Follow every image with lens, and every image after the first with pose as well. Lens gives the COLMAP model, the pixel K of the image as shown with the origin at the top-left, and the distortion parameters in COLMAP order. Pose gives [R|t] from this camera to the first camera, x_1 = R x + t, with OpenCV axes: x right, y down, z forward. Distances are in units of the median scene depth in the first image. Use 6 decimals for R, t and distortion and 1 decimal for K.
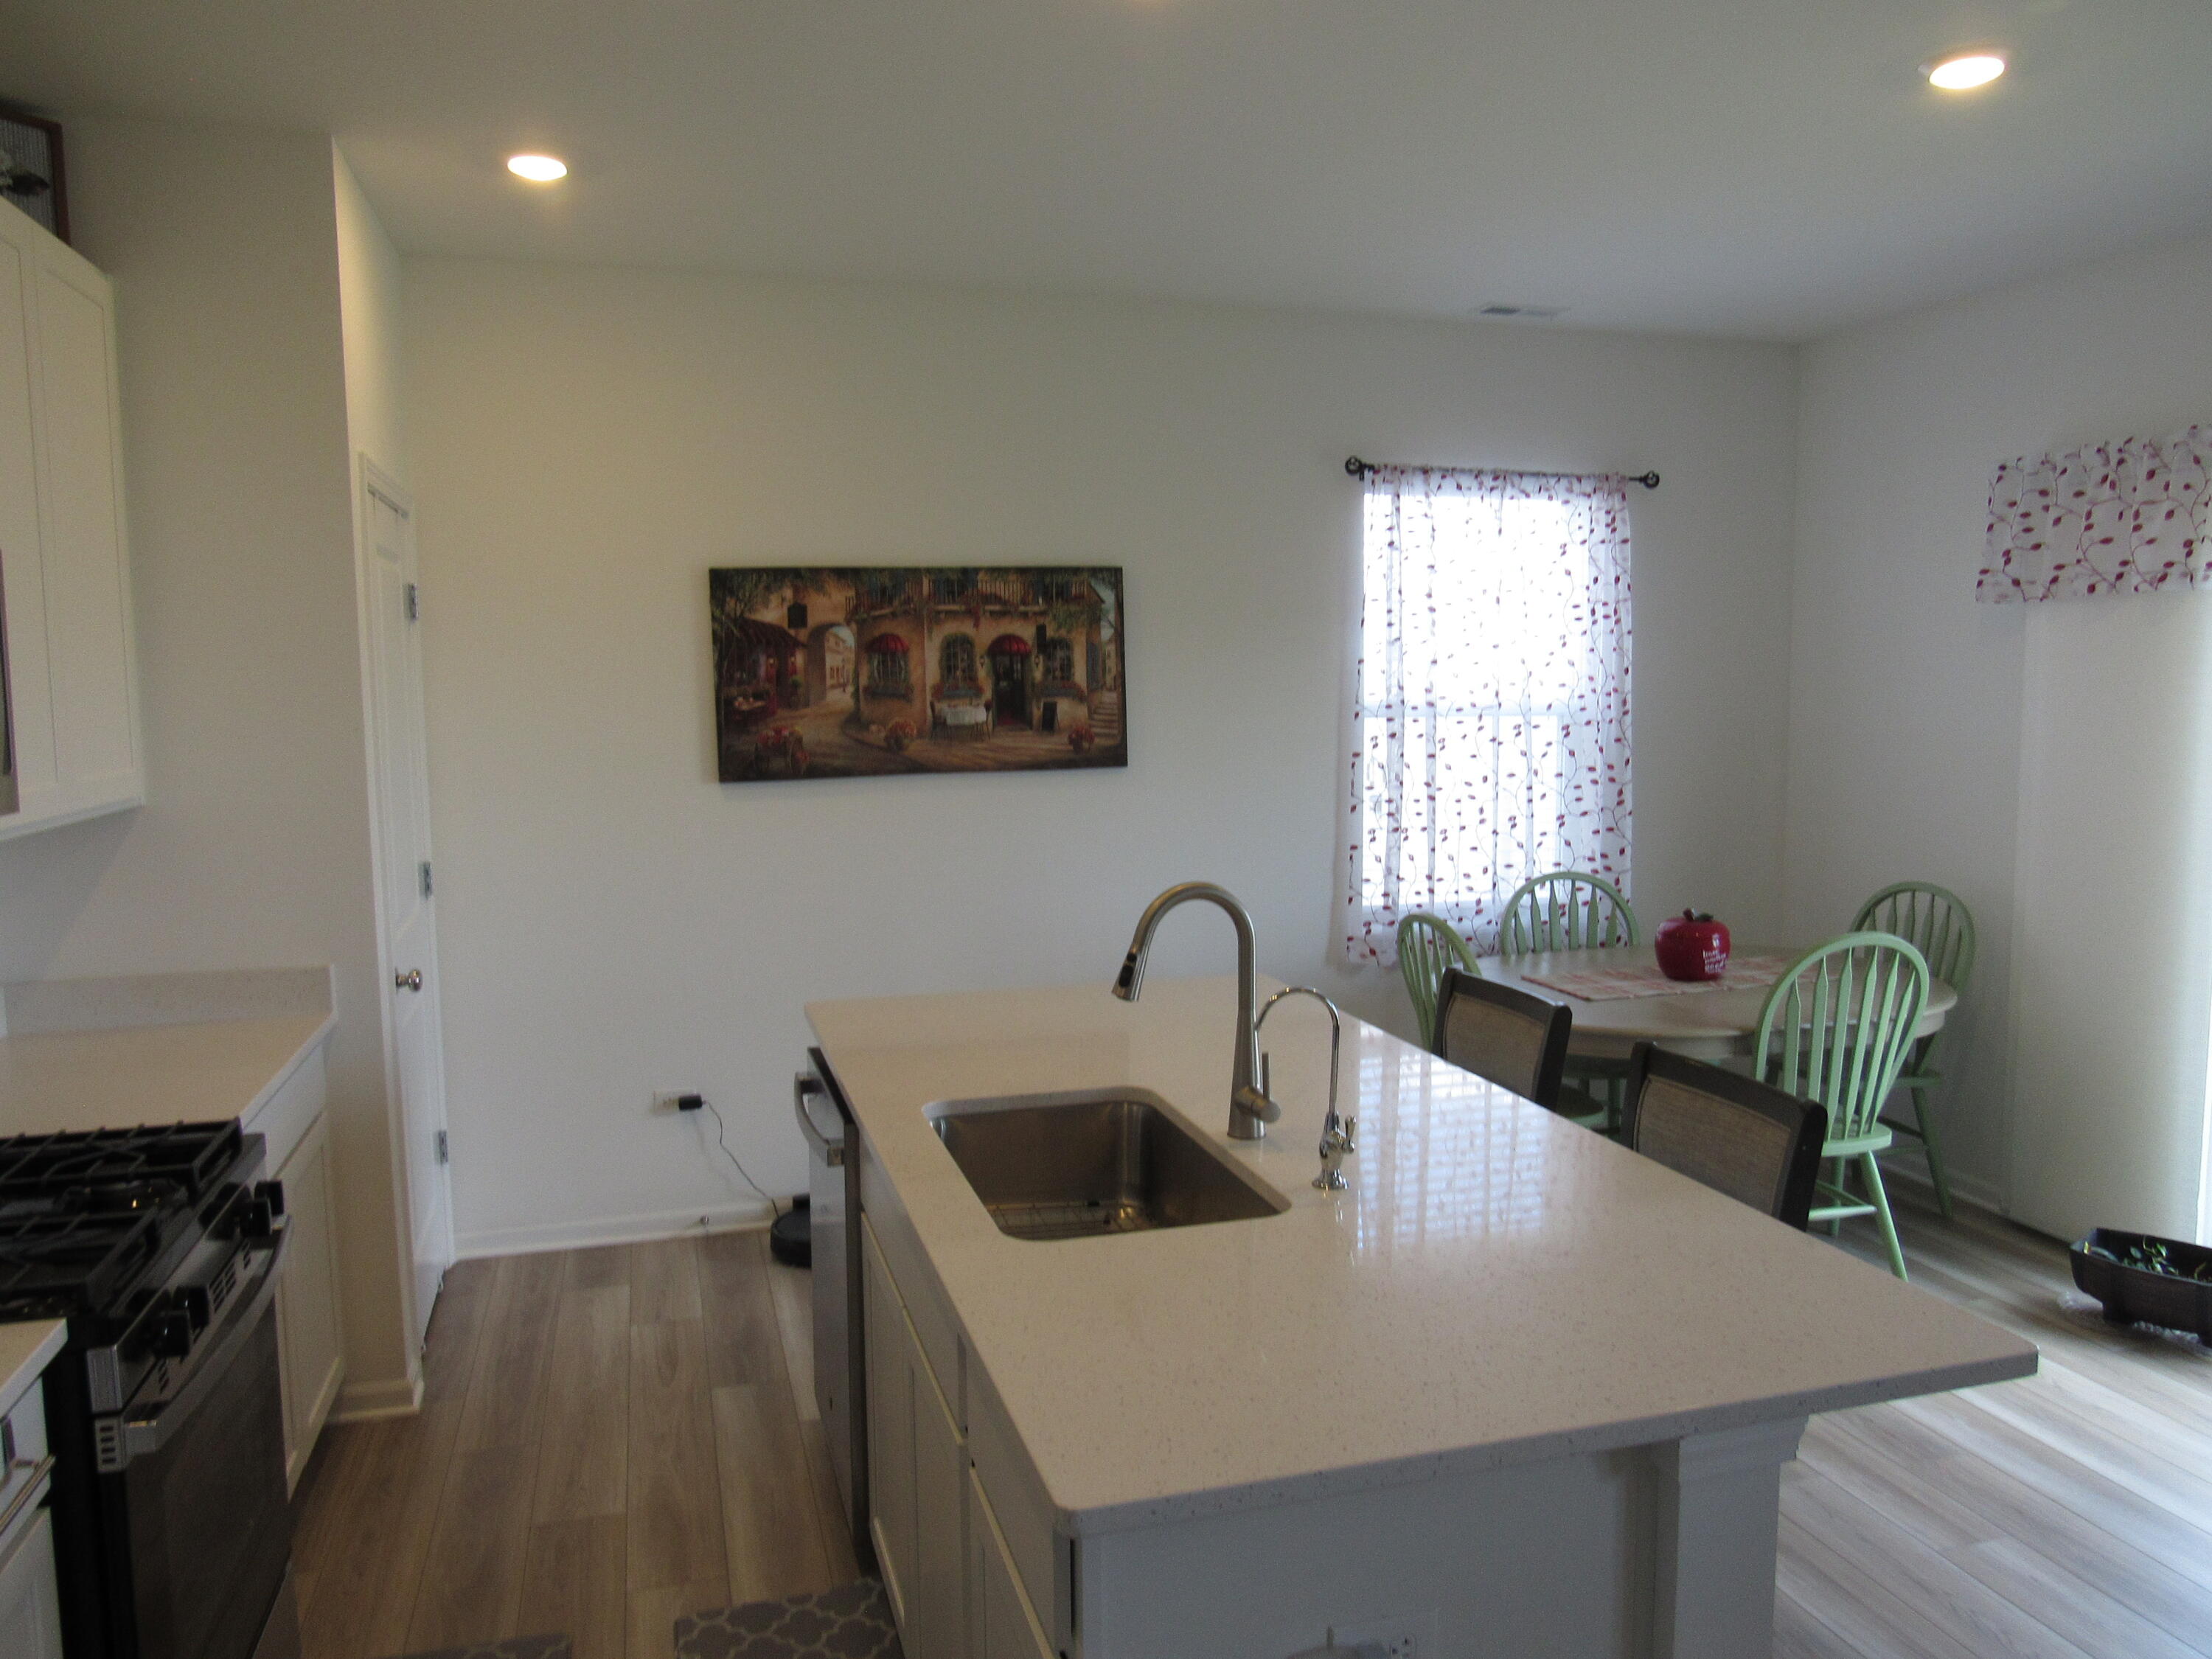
lens RADIAL K [[1582.2, 0, 1106.2], [0, 1582.2, 840.2], [0, 0, 1]] dist [-0.029998, 0.009012]
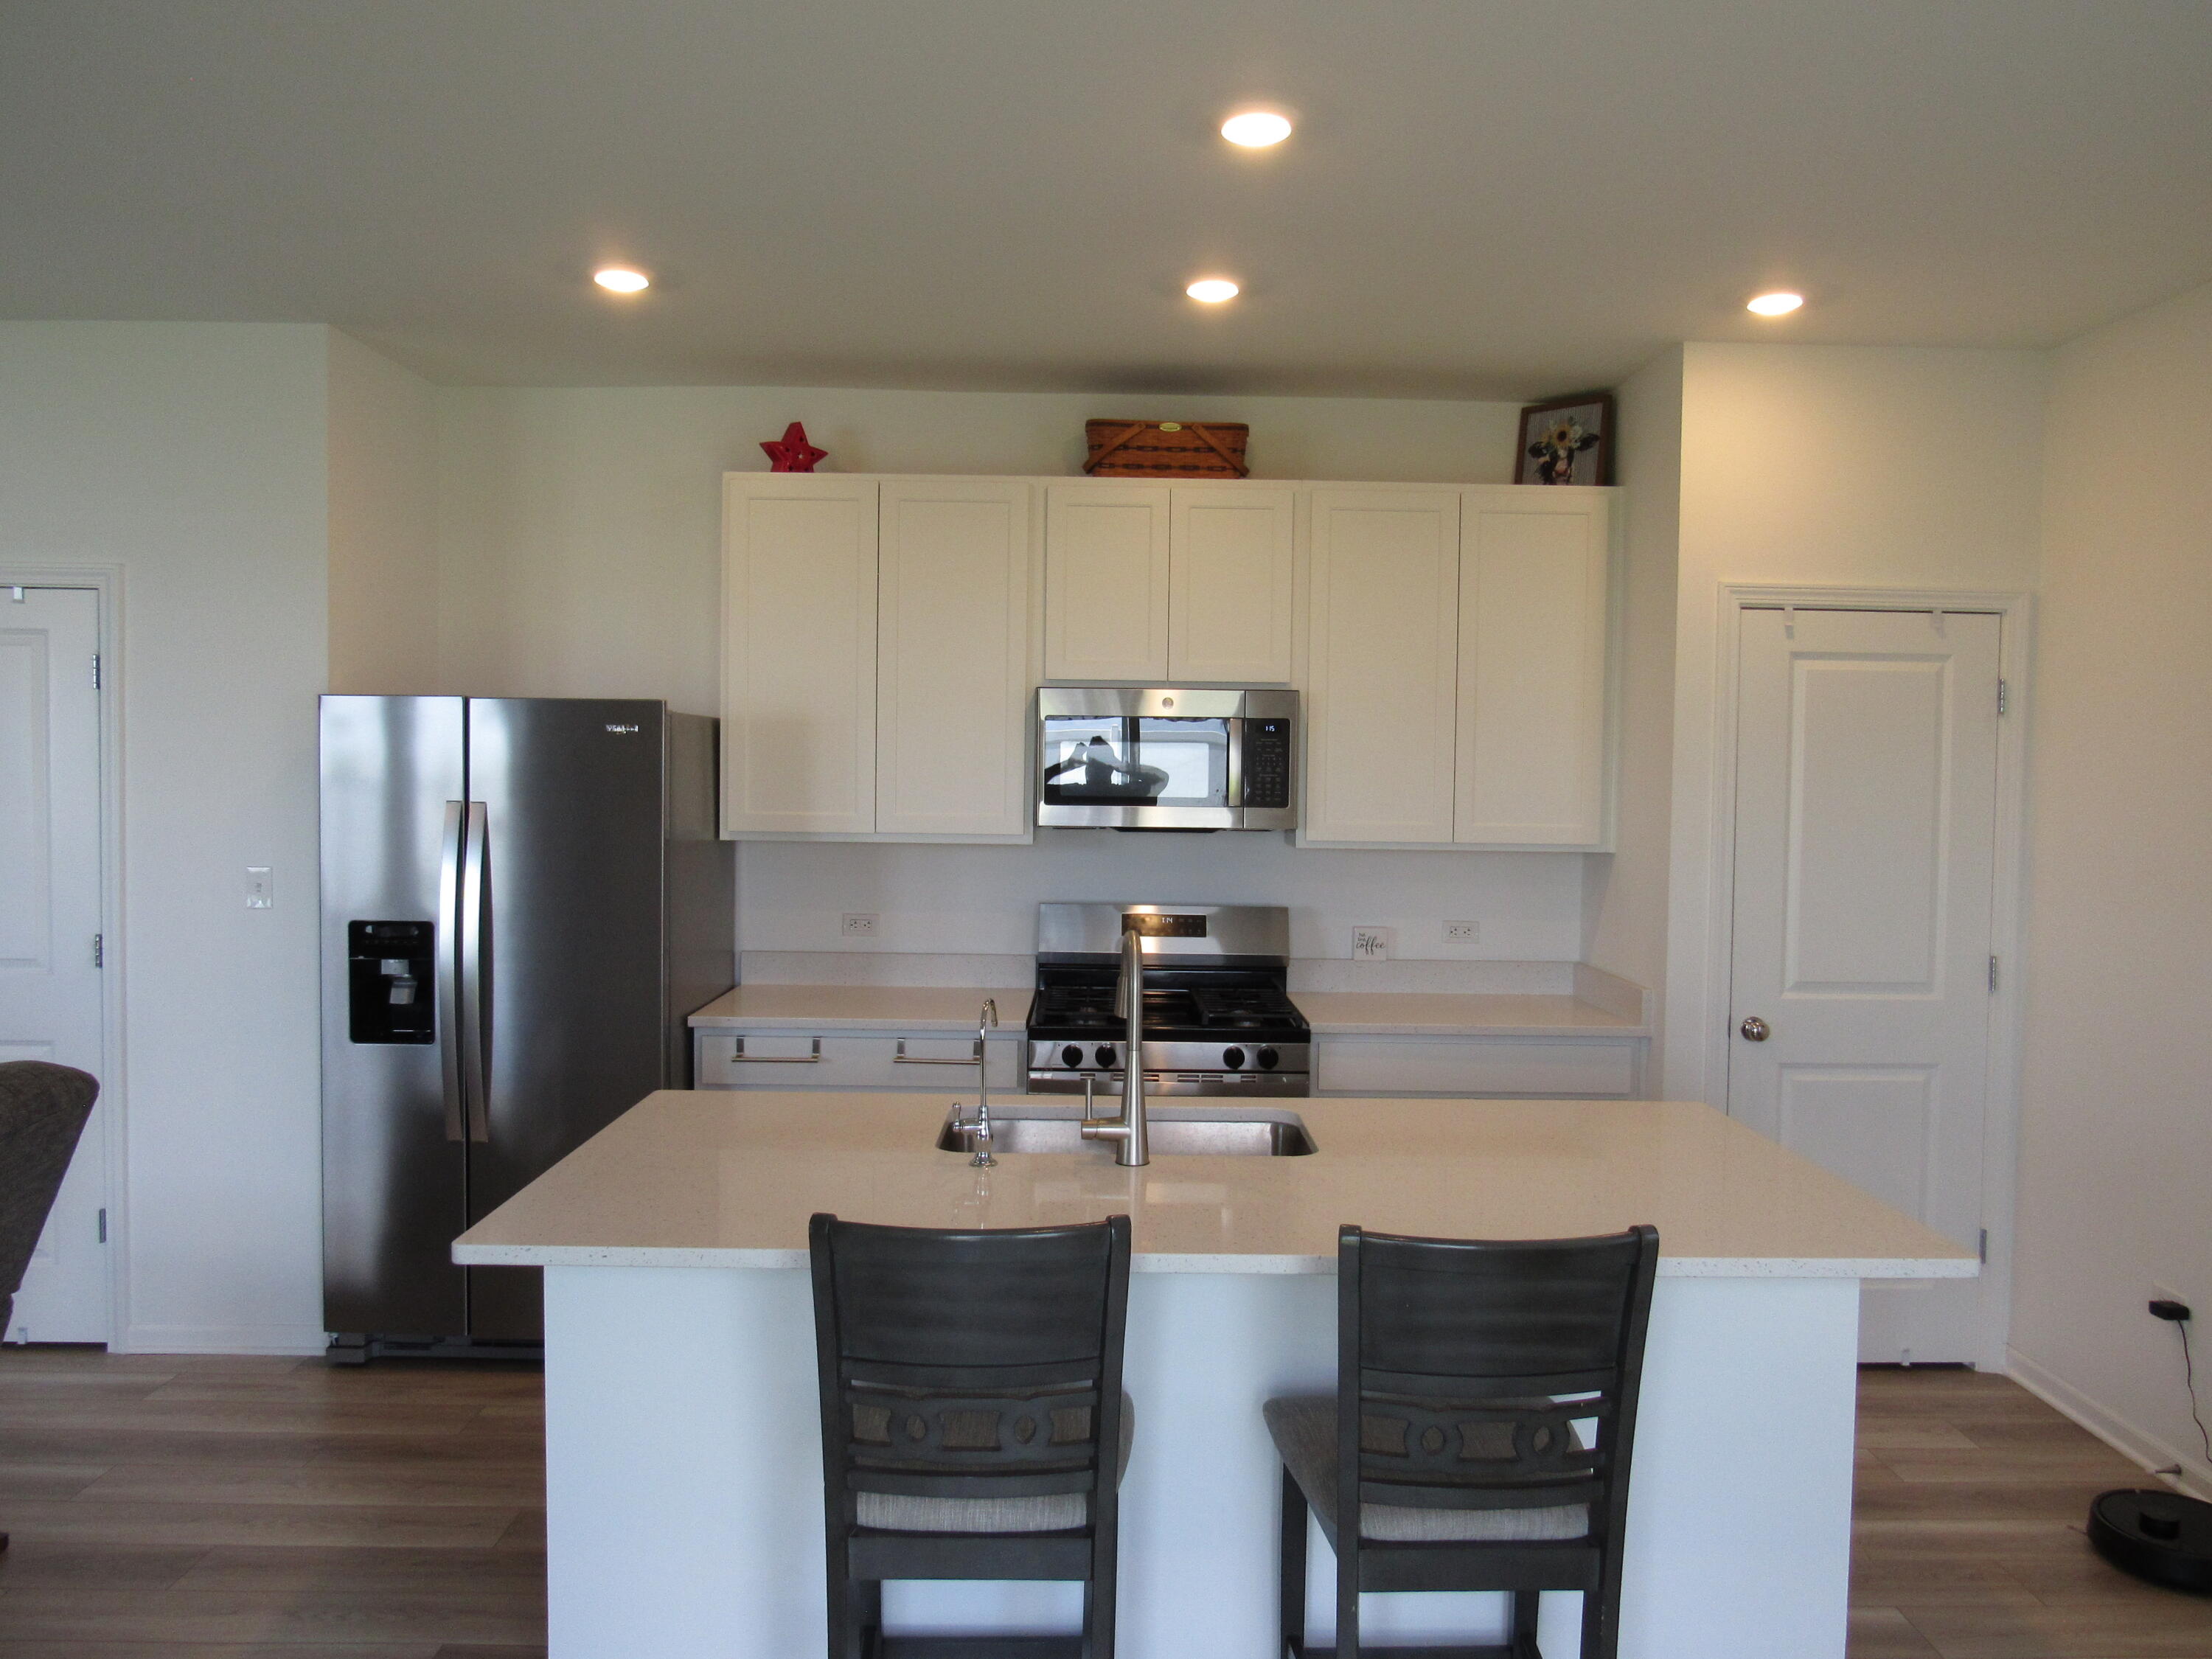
lens RADIAL K [[1582.2, 0, 1104.7], [0, 1582.2, 825.9], [0, 0, 1]] dist [-0.029998, 0.009012]
pose [[-0.263593, 0.043575, -0.963649, 0.612392], [-0.114302, 0.990530, 0.076057, -0.072131], [0.957838, 0.130195, -0.256116, 0.645594]]
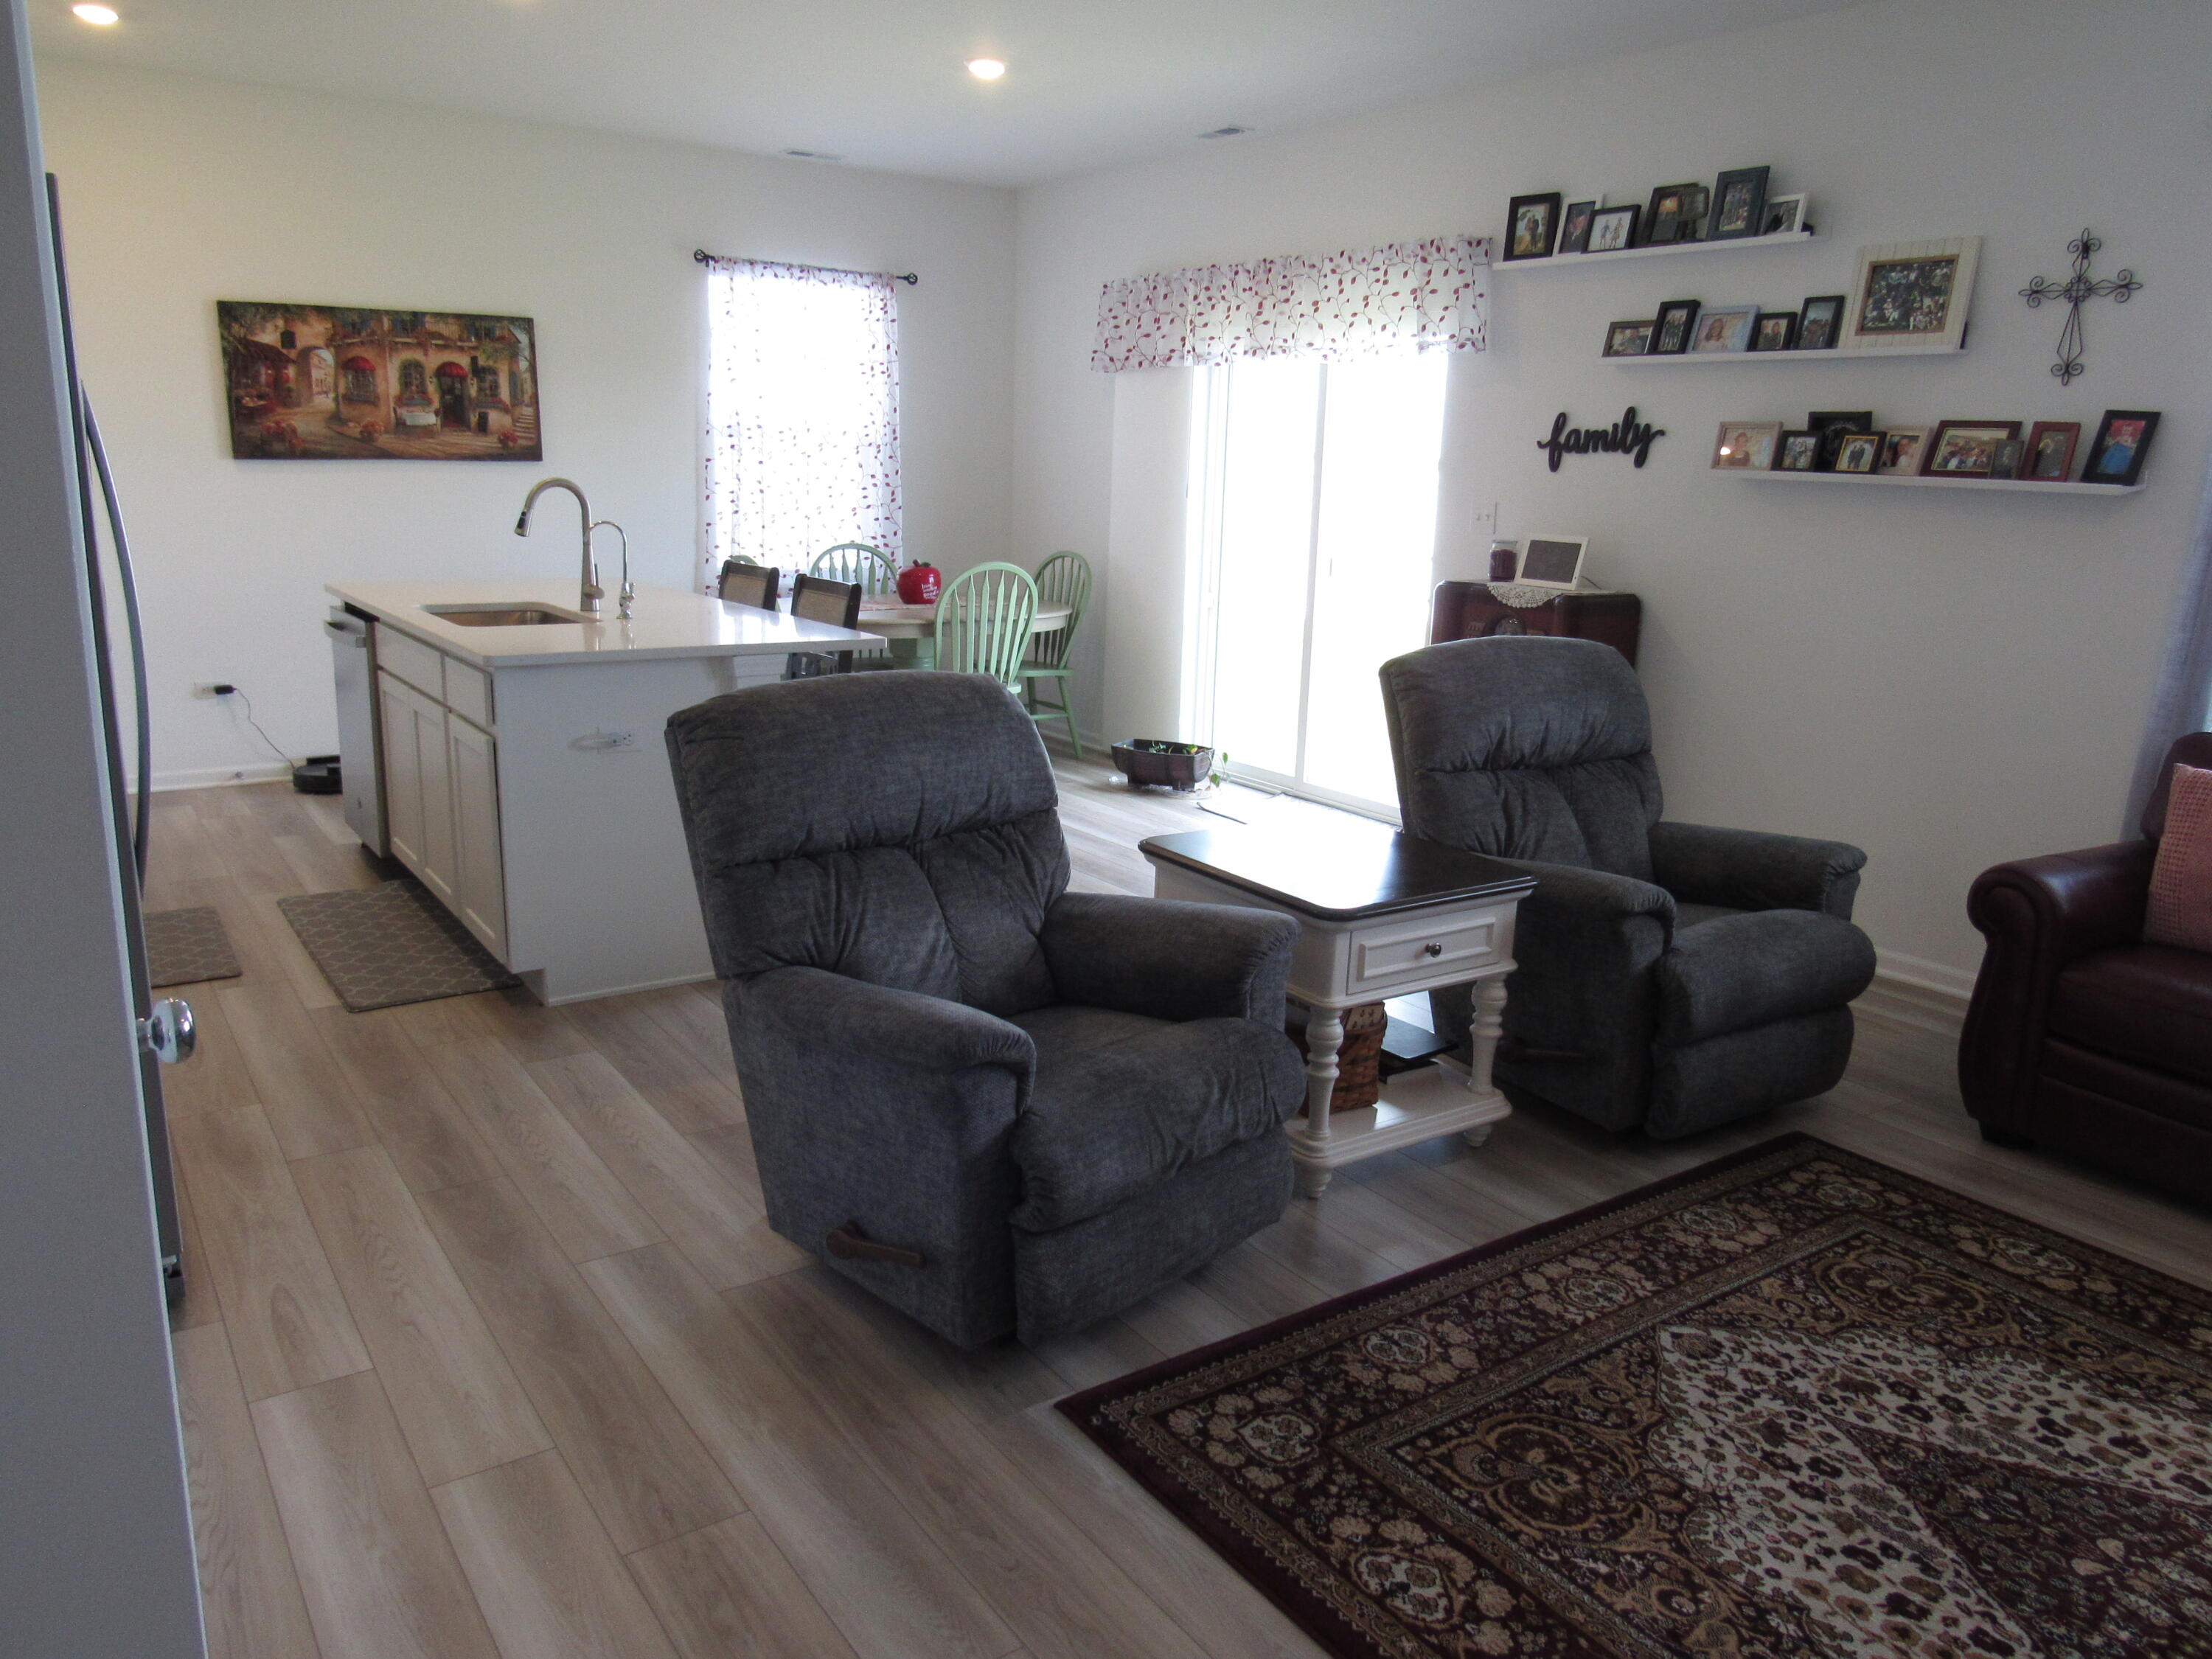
lens RADIAL K [[1582.2, 0, 1105.8], [0, 1582.2, 831.3], [0, 0, 1]] dist [-0.029998, 0.009012]
pose [[0.947482, -0.038183, 0.317521, 0.032742], [-0.002734, 0.991844, 0.127431, 0.108093], [-0.319797, -0.121607, 0.939650, -0.572614]]
